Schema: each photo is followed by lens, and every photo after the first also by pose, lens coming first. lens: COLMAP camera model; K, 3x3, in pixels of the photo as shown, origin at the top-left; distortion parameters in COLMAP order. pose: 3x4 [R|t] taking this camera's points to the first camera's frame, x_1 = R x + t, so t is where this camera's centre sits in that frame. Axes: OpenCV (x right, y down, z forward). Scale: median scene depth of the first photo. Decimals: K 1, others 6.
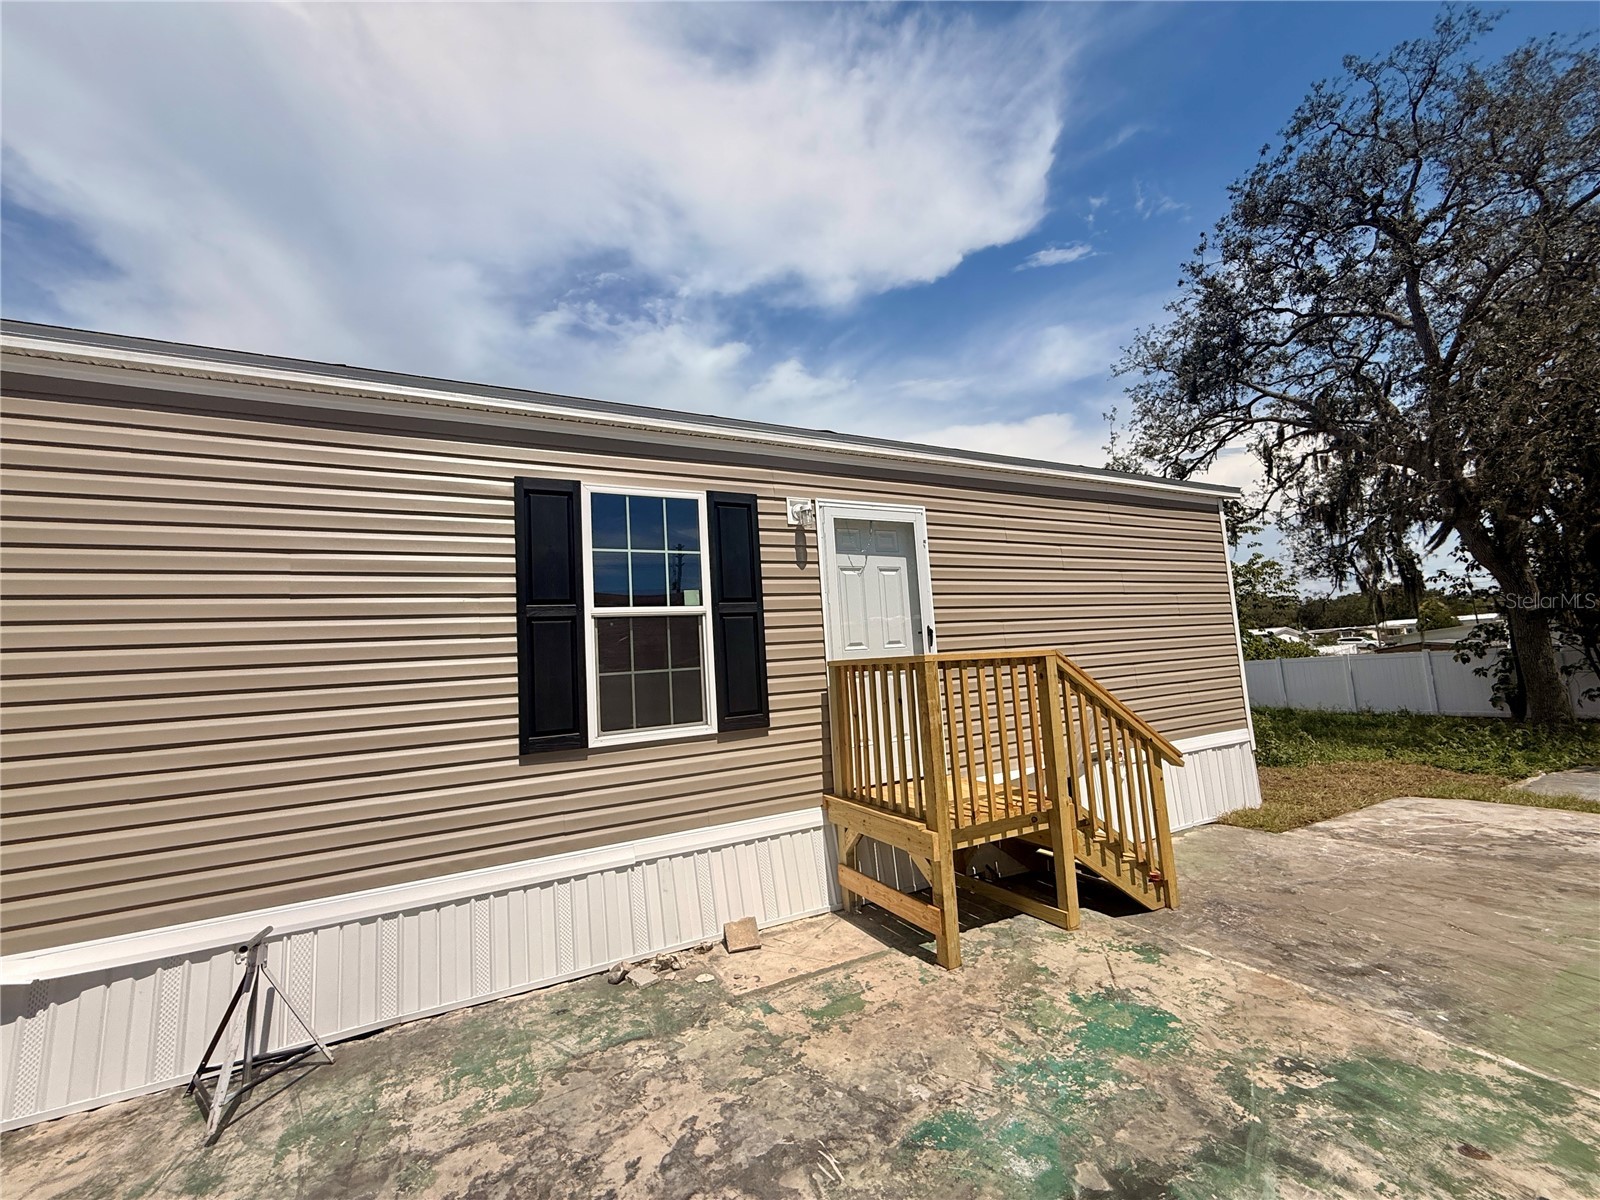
lens RADIAL K [[641.2, 0, 800.1], [0, 641.2, 601.8], [0, 0, 1]] dist [-0.000768, 0.000208]
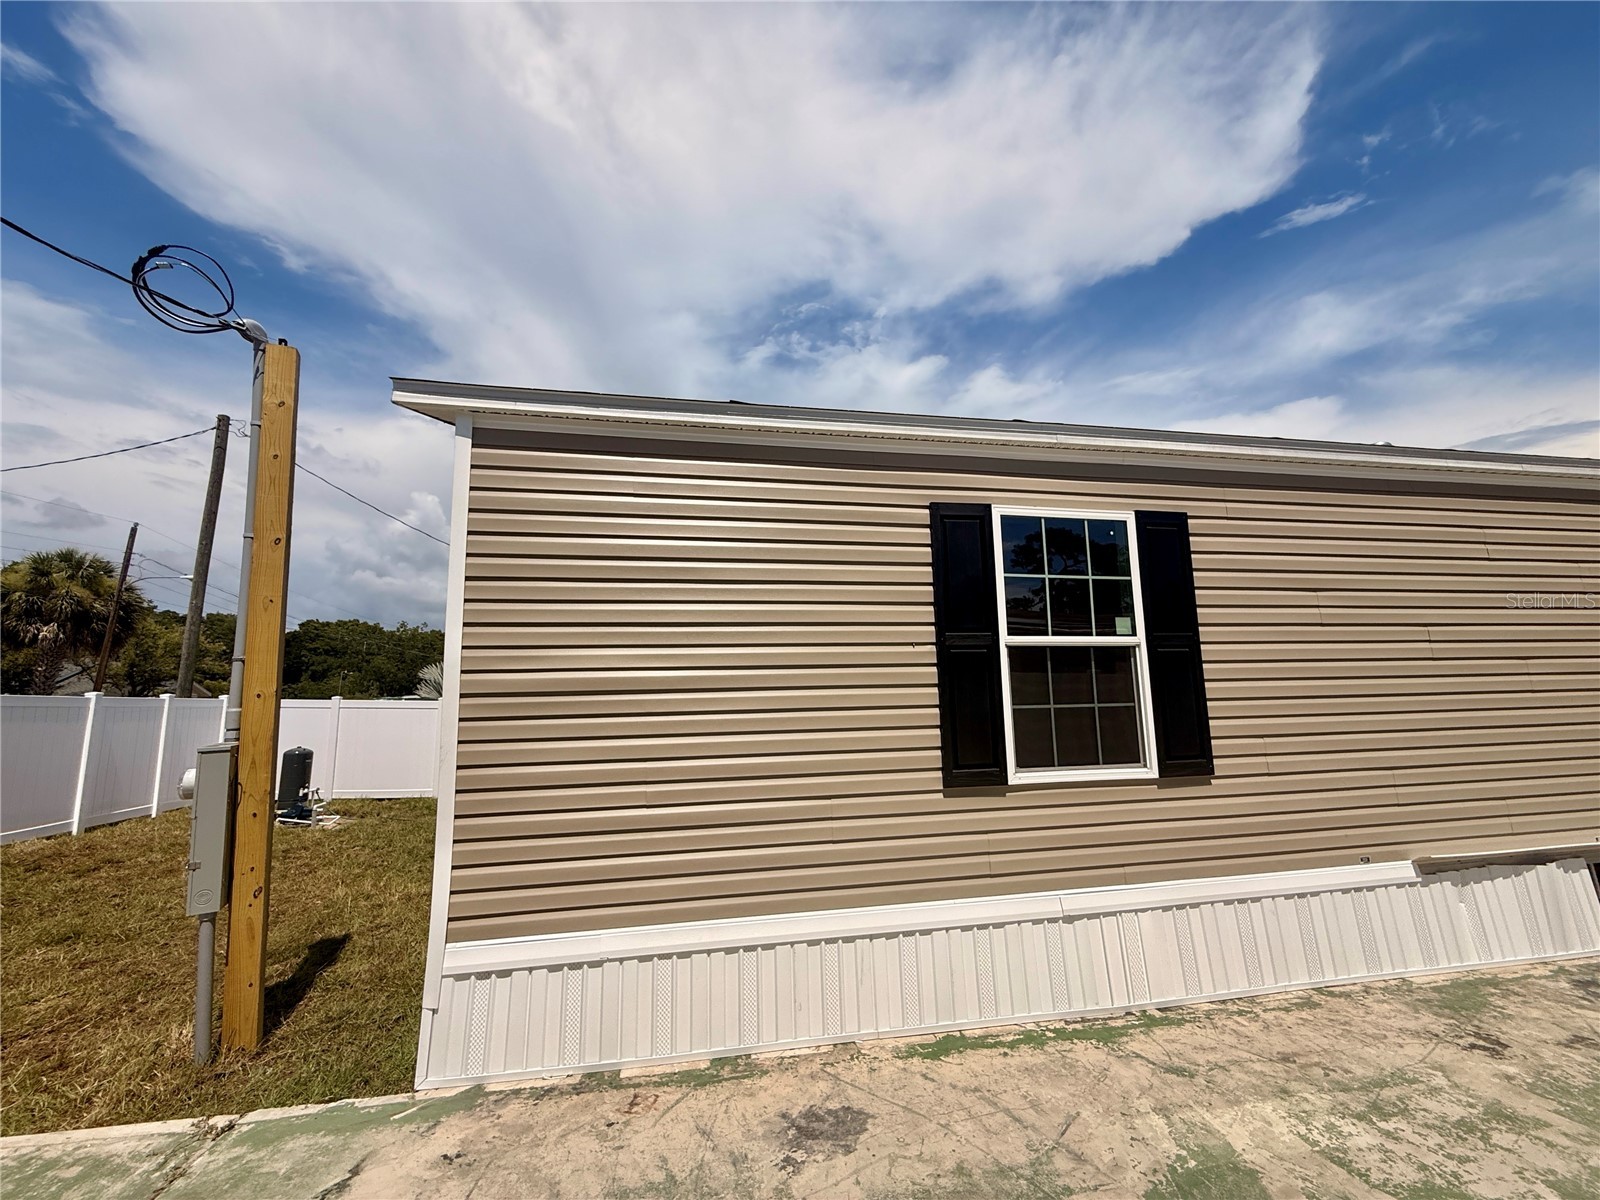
lens RADIAL K [[641.2, 0, 796.9], [0, 641.2, 599.6], [0, 0, 1]] dist [-0.000768, 0.000208]
pose [[0.954936, 0.000211, -0.296812, -0.322253], [-0.007945, 0.999660, -0.024853, -0.018458], [0.296706, 0.026092, 0.954612, -0.007459]]
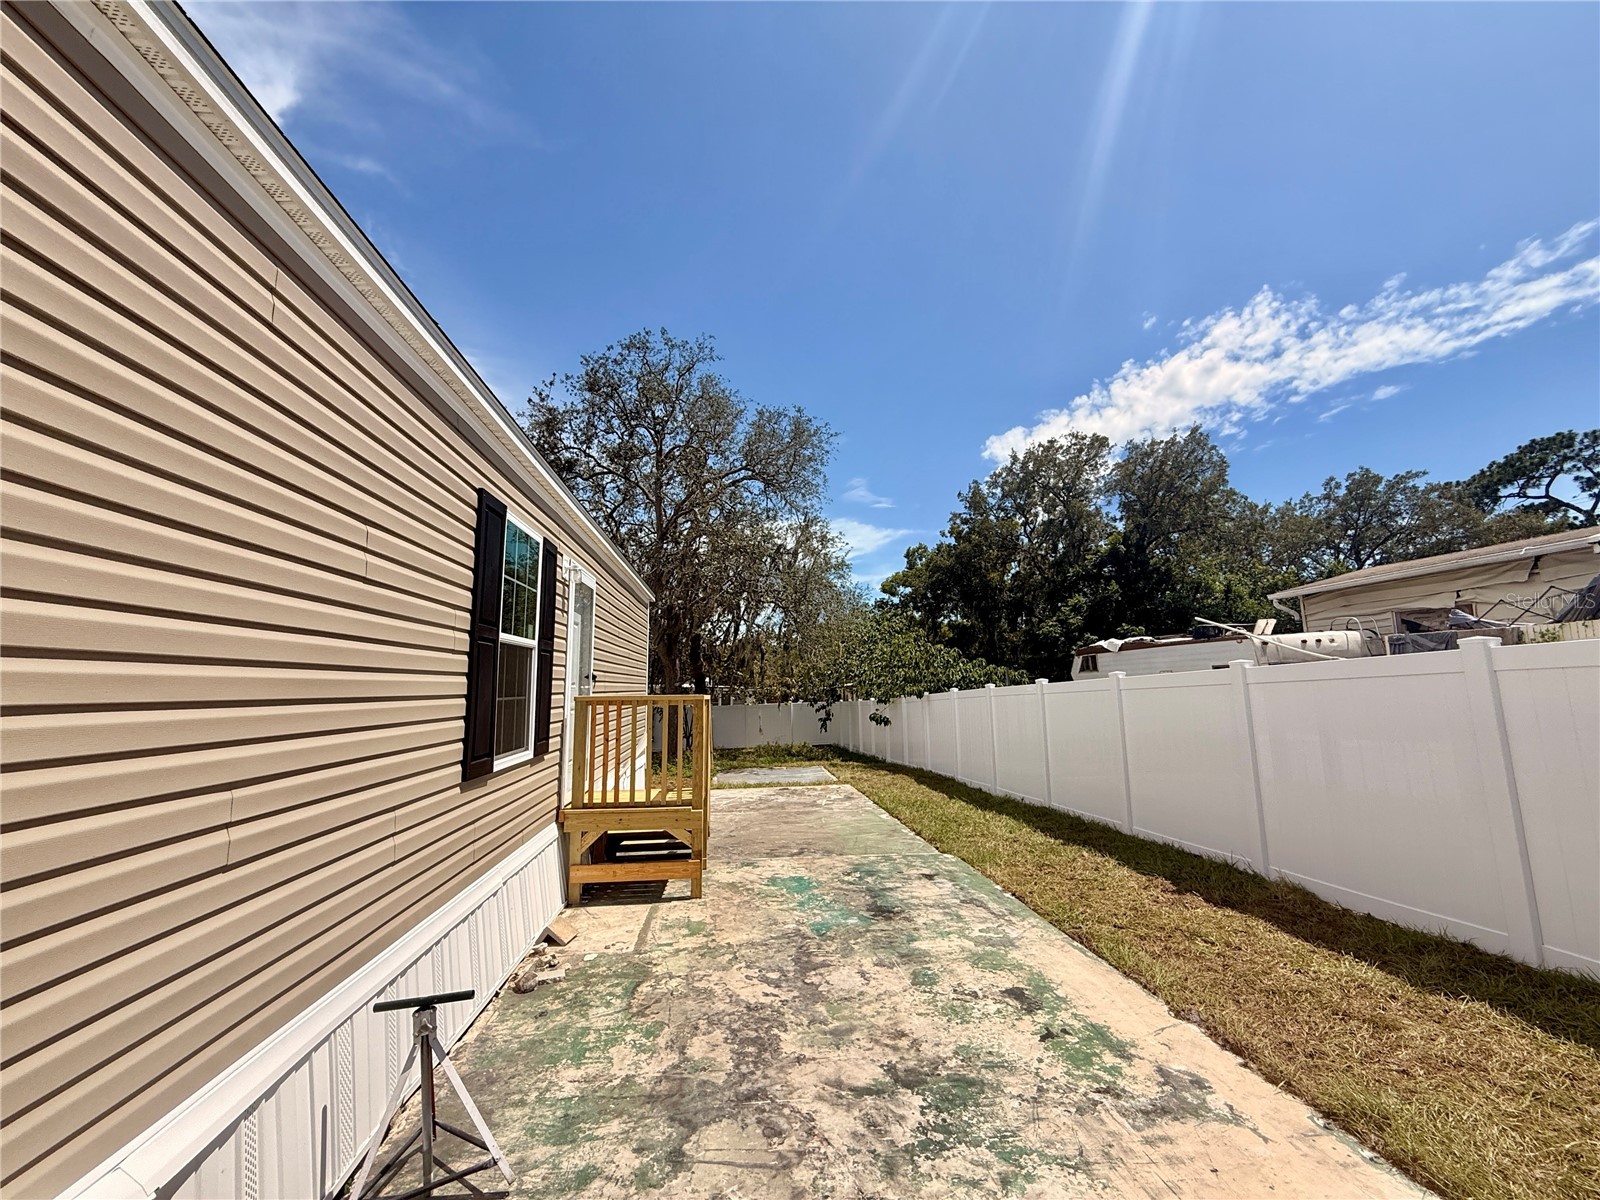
lens RADIAL K [[641.2, 0, 801.2], [0, 641.2, 596.7], [0, 0, 1]] dist [-0.000768, 0.000208]
pose [[0.368660, 0.186580, 0.910647, -1.025125], [-0.101213, 0.981882, -0.160201, 0.064973], [-0.924038, -0.033109, 0.380865, 0.168422]]
